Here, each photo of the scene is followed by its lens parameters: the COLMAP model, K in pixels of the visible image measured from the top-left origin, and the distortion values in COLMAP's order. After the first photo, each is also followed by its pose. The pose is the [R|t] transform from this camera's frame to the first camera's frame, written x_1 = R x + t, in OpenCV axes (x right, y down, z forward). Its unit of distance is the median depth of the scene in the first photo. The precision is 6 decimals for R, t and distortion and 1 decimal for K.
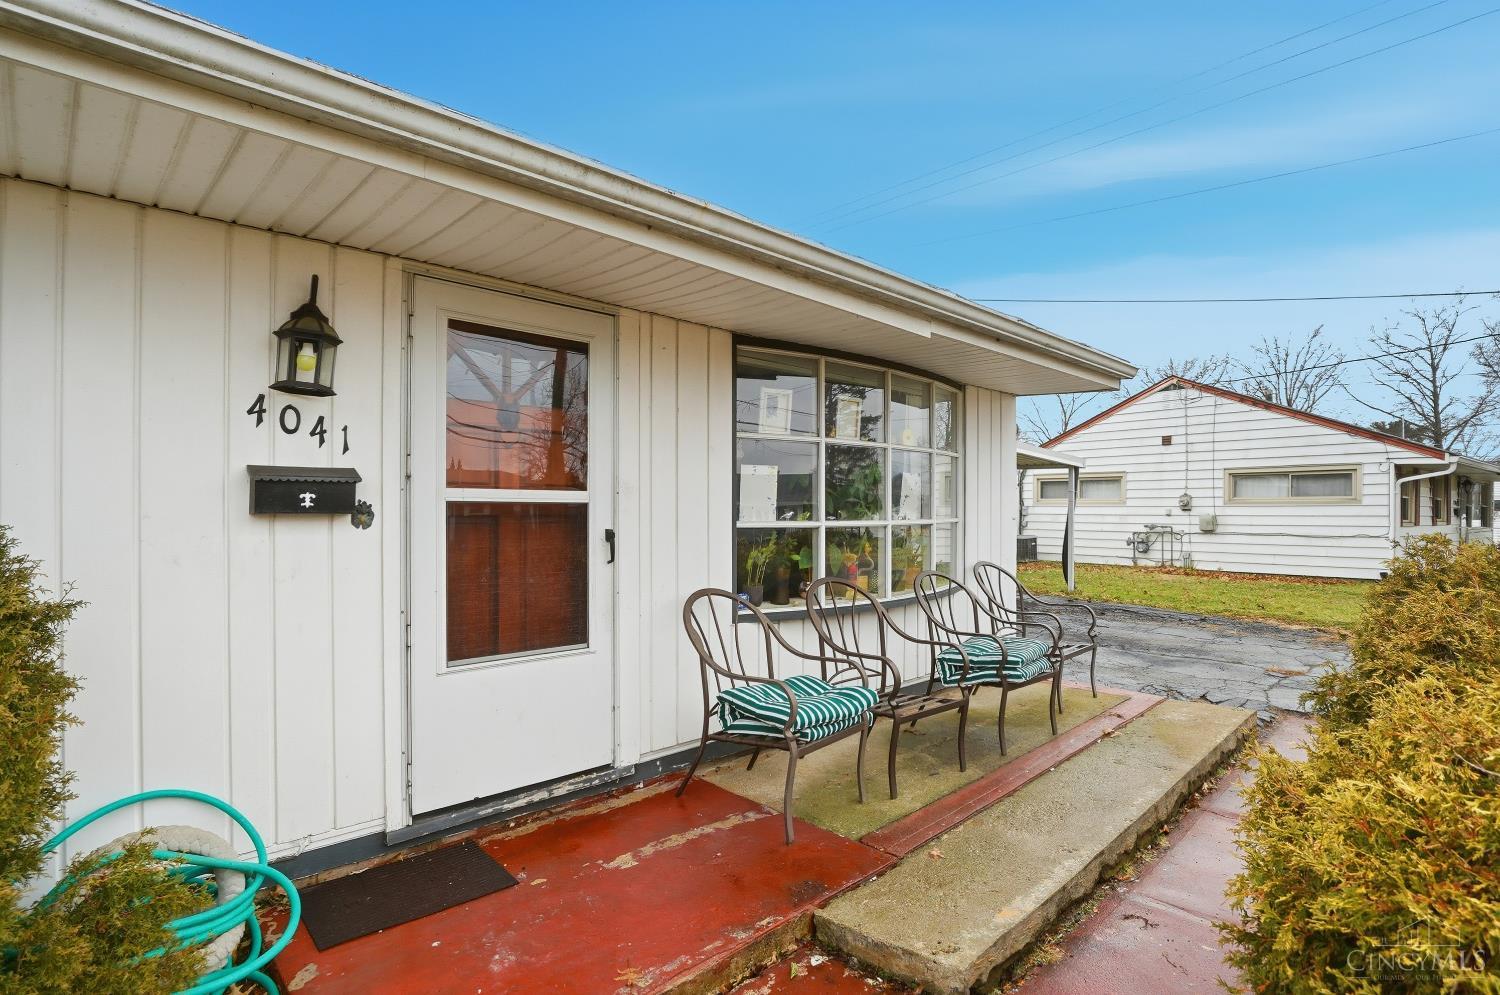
lens RADIAL K [[752.1, 0, 750.0], [0, 752.1, 497.5], [0, 0, 1]] dist [0.000642, 0.000105]
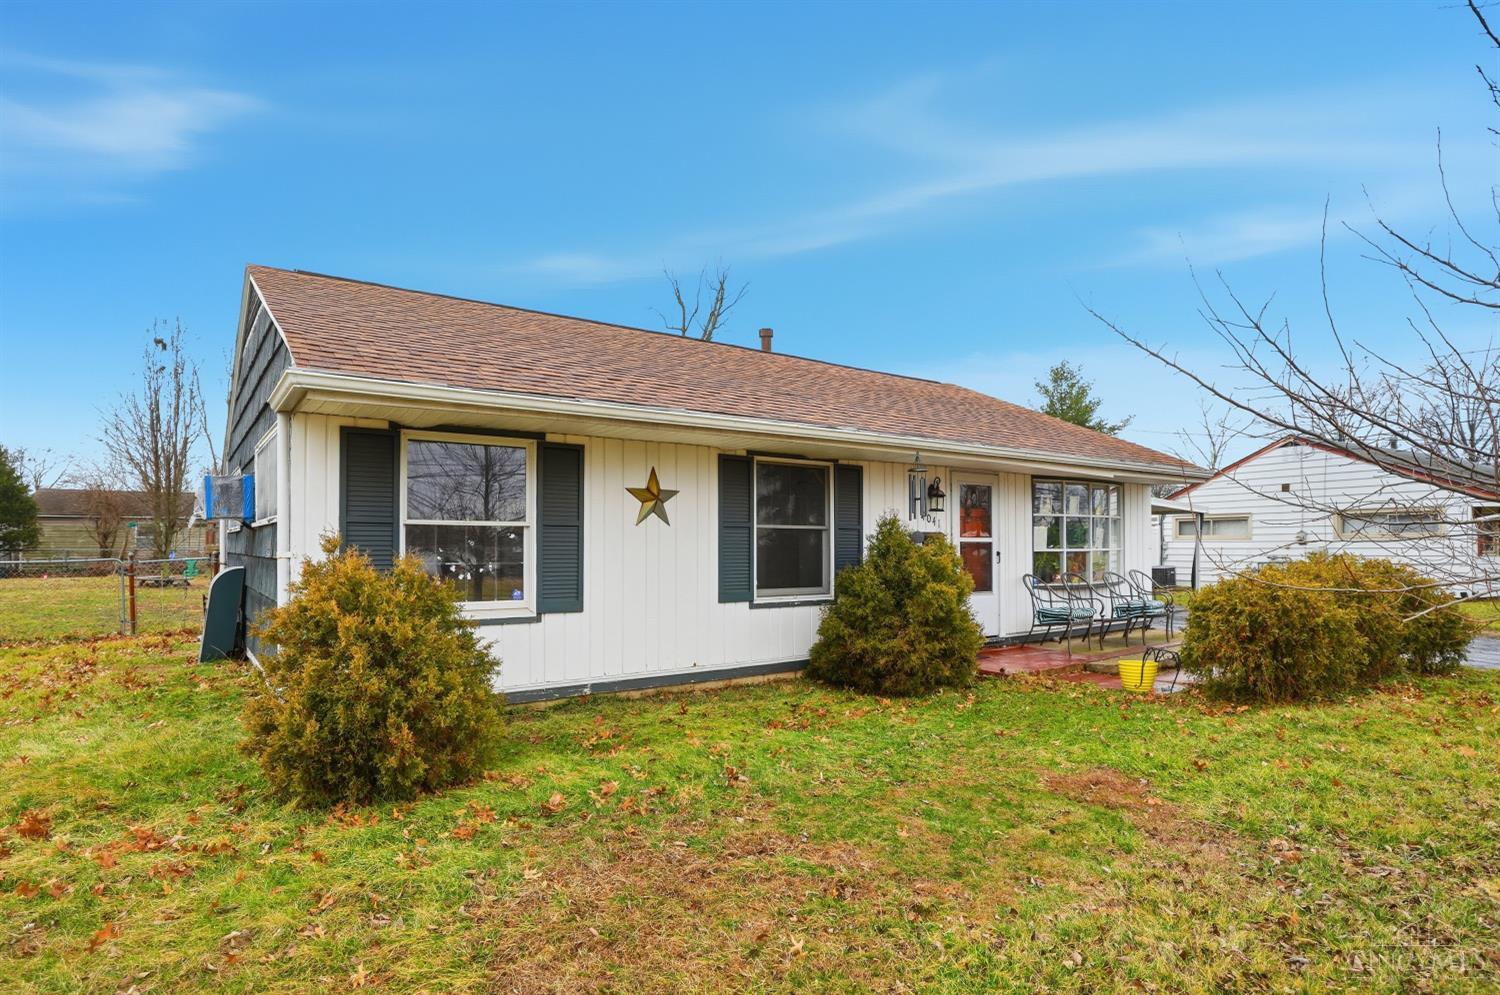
lens RADIAL K [[804.2, 0, 753.7], [0, 804.2, 531.0], [0, 0, 1]] dist [-0.002564, -0.000474]
pose [[0.991369, -0.007762, -0.130871, -0.471049], [0.007224, 0.999963, -0.004586, -0.017863], [0.130902, 0.003601, 0.991389, -1.433209]]
